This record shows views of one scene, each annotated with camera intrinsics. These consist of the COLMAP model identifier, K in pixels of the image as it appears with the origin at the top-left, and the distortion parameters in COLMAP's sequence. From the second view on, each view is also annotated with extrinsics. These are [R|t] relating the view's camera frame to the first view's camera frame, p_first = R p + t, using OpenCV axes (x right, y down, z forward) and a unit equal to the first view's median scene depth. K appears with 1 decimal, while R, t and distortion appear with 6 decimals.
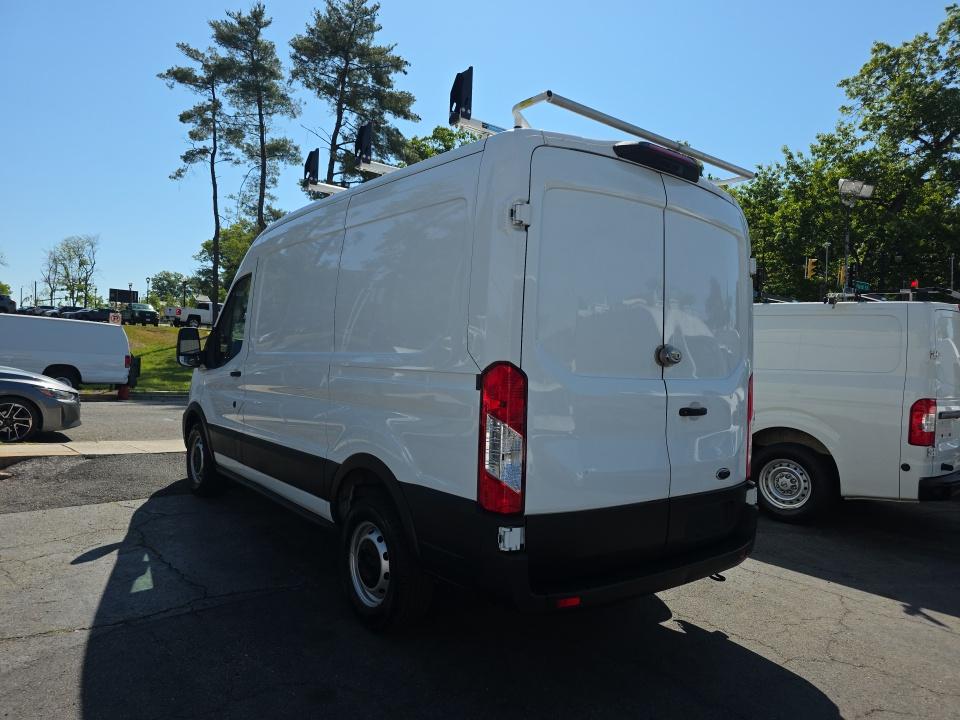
lens RADIAL K [[645.0, 0, 480.0], [0, 645.0, 360.0], [0, 0, 1]] dist [0.003899, 0.001627]
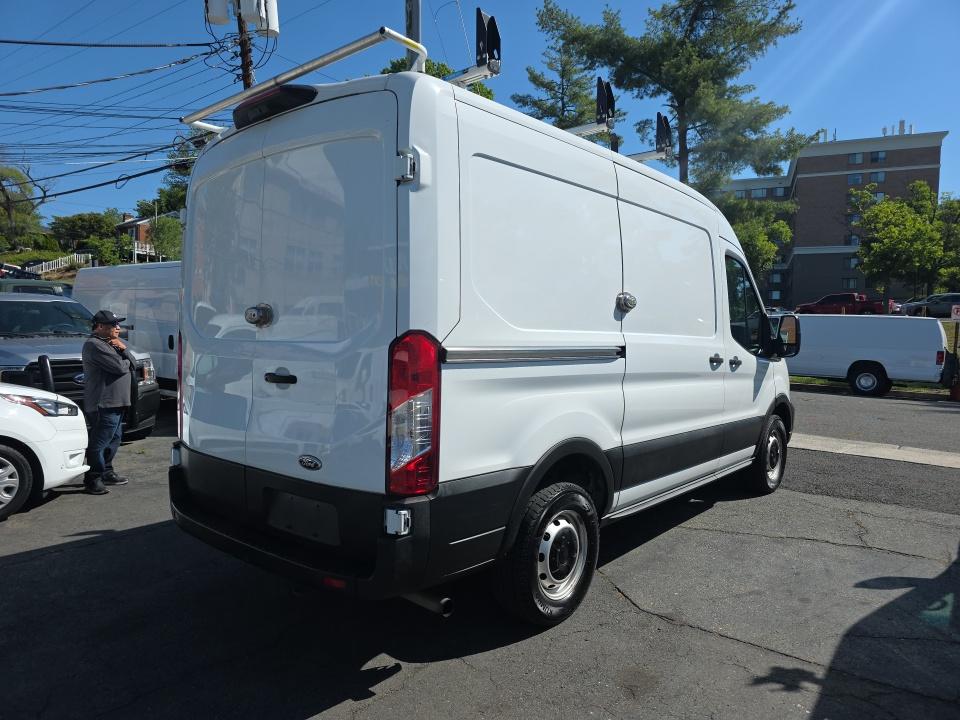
lens RADIAL K [[648.2, 0, 479.2], [0, 648.2, 371.4], [0, 0, 1]] dist [-0.001818, 0.000323]
pose [[0.170268, 0.009967, -0.985347, 0.113960], [0.000070, 0.999949, 0.010127, 0.005758], [0.985398, -0.001793, 0.170258, 0.103750]]
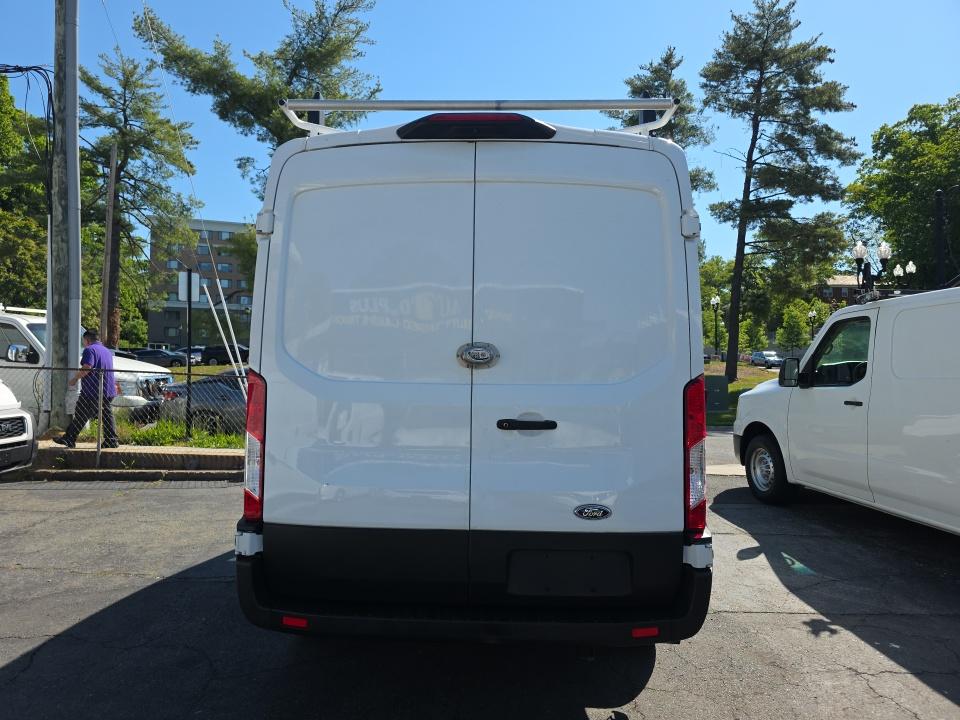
lens RADIAL K [[643.3, 0, 481.4], [0, 643.3, 348.8], [0, 0, 1]] dist [0.006980, -0.001968]
pose [[0.756024, -0.064778, -0.651330, 0.074683], [0.021601, 0.997018, -0.074085, 0.004167], [0.654187, 0.041940, 0.755169, 0.034594]]
